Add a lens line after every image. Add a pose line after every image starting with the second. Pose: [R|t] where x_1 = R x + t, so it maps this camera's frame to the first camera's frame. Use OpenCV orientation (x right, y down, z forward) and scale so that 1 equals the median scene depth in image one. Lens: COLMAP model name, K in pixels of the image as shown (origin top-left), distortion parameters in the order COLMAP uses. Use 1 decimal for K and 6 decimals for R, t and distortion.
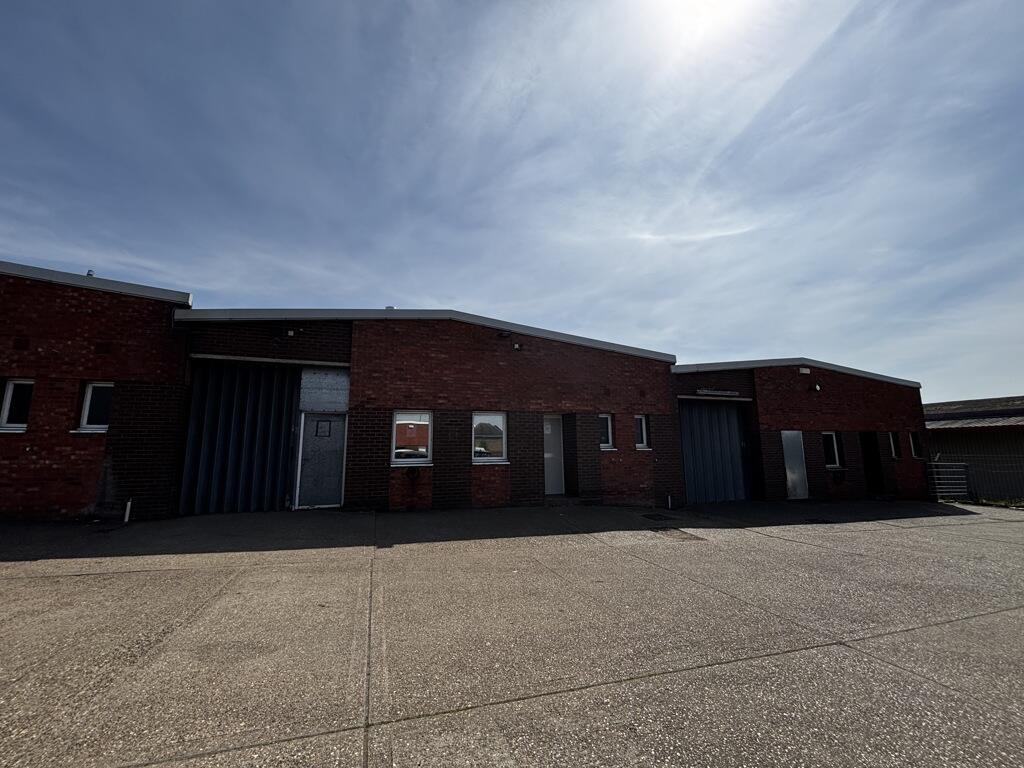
lens RADIAL K [[410.0, 0, 512.0], [0, 410.0, 384.0], [0, 0, 1]] dist [0.009583, -0.000531]
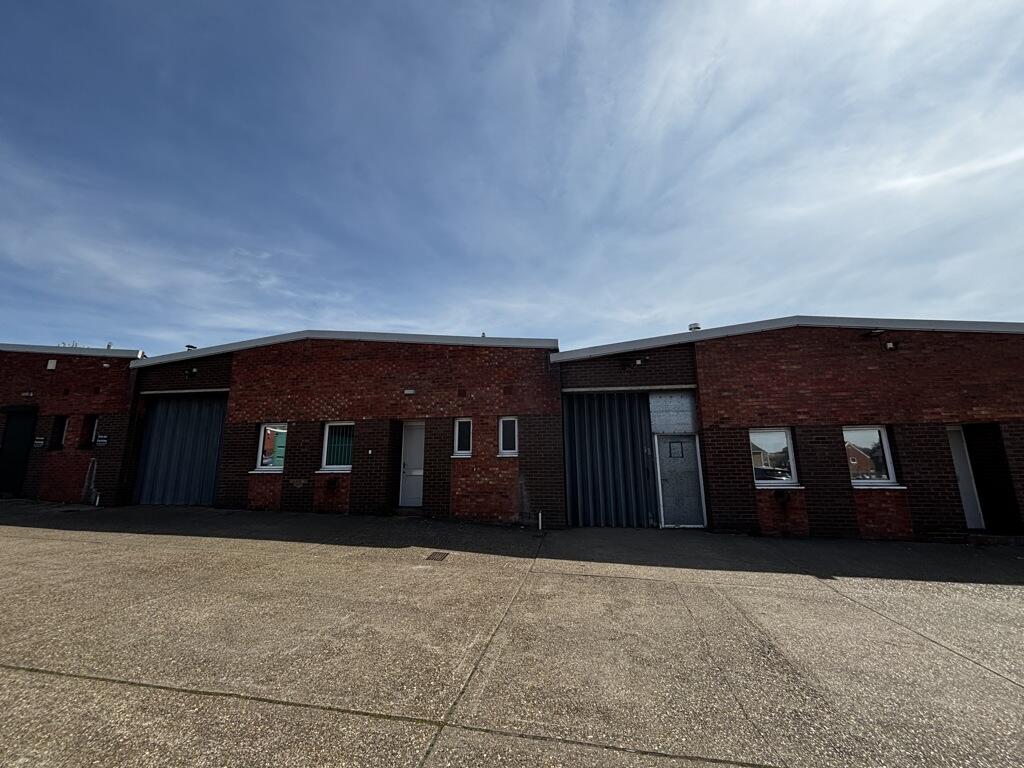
lens RADIAL K [[409.4, 0, 512.0], [0, 409.4, 384.0], [0, 0, 1]] dist [0.000881, 0.000048]
pose [[0.883334, -0.093350, -0.459355, -0.332356], [0.076080, 0.995527, -0.056009, -0.029829], [0.462529, 0.014527, 0.886485, -0.106914]]
